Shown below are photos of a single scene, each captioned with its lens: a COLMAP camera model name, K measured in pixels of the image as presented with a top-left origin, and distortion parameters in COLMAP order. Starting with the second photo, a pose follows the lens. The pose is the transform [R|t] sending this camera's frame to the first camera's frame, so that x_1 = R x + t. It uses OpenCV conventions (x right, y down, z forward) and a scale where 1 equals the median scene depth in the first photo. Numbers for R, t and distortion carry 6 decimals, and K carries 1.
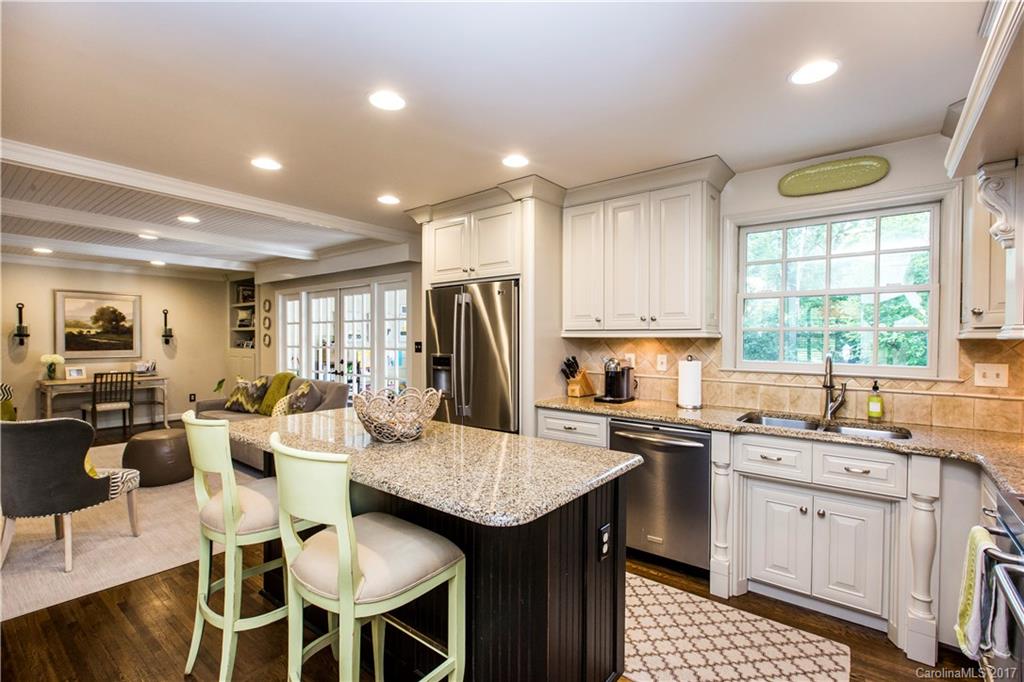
lens RADIAL K [[463.0, 0, 511.8], [0, 463.0, 344.2], [0, 0, 1]] dist [-0.000672, -0.000109]
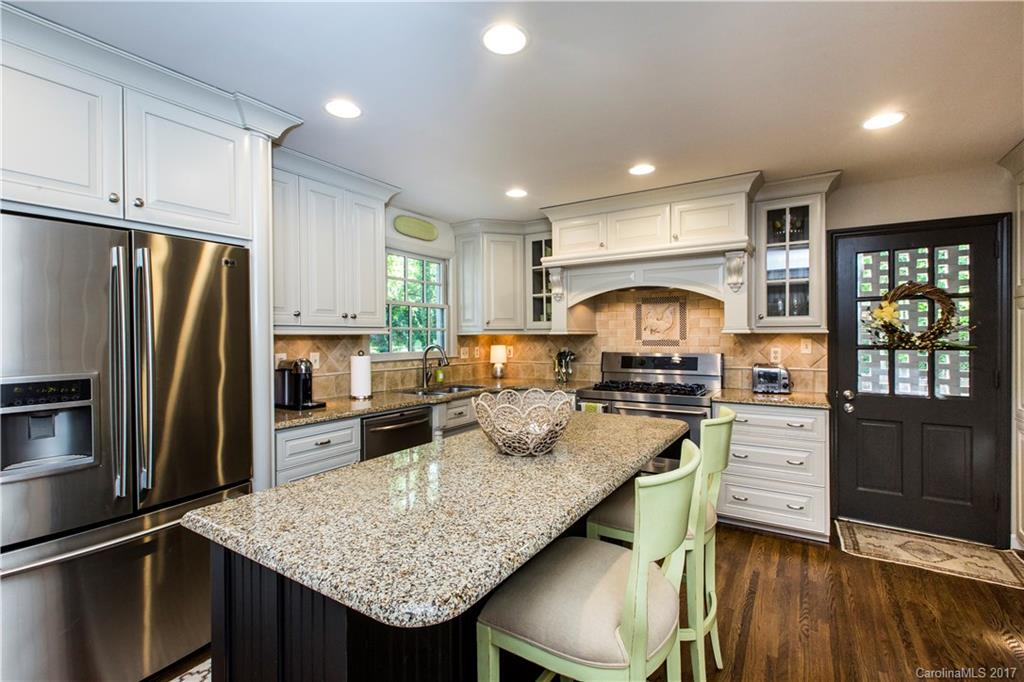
lens RADIAL K [[458.6, 0, 513.5], [0, 458.6, 337.5], [0, 0, 1]] dist [-0.001580, -0.000479]
pose [[-0.096166, -0.006070, 0.995347, -0.752751], [0.017561, 0.999815, 0.007794, -0.009841], [-0.995210, 0.018228, -0.096042, 0.753879]]
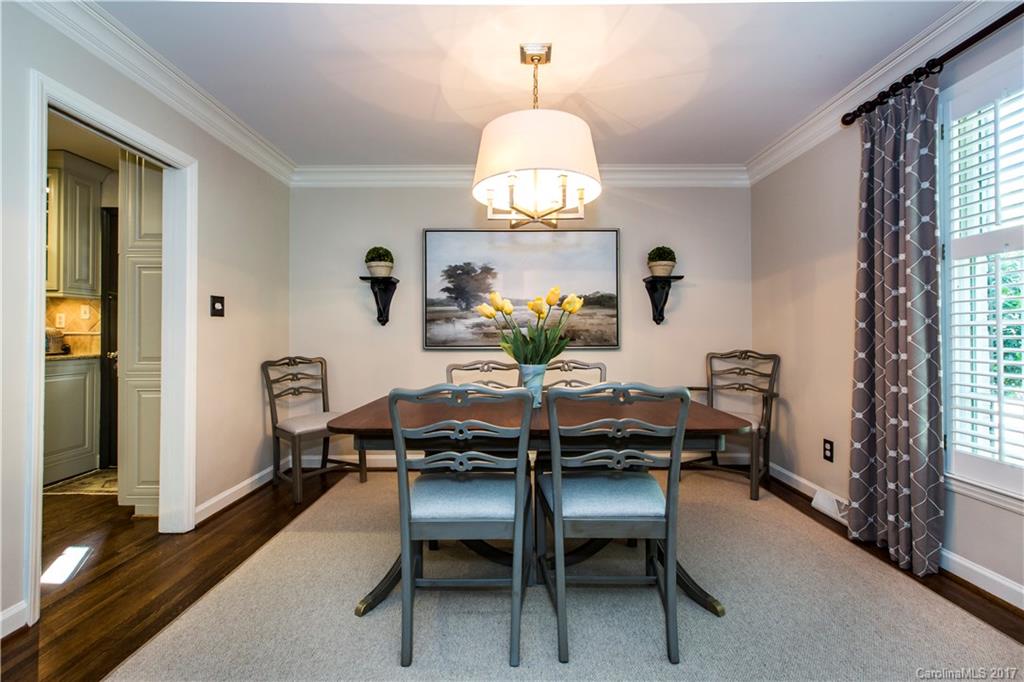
lens RADIAL K [[458.6, 0, 513.5], [0, 458.6, 337.5], [0, 0, 1]] dist [-0.001580, -0.000479]
pose [[-0.619600, -0.005712, 0.784897, -1.351882], [0.009715, 0.999841, 0.014946, 0.097360], [-0.784858, 0.016885, -0.619446, -0.243580]]
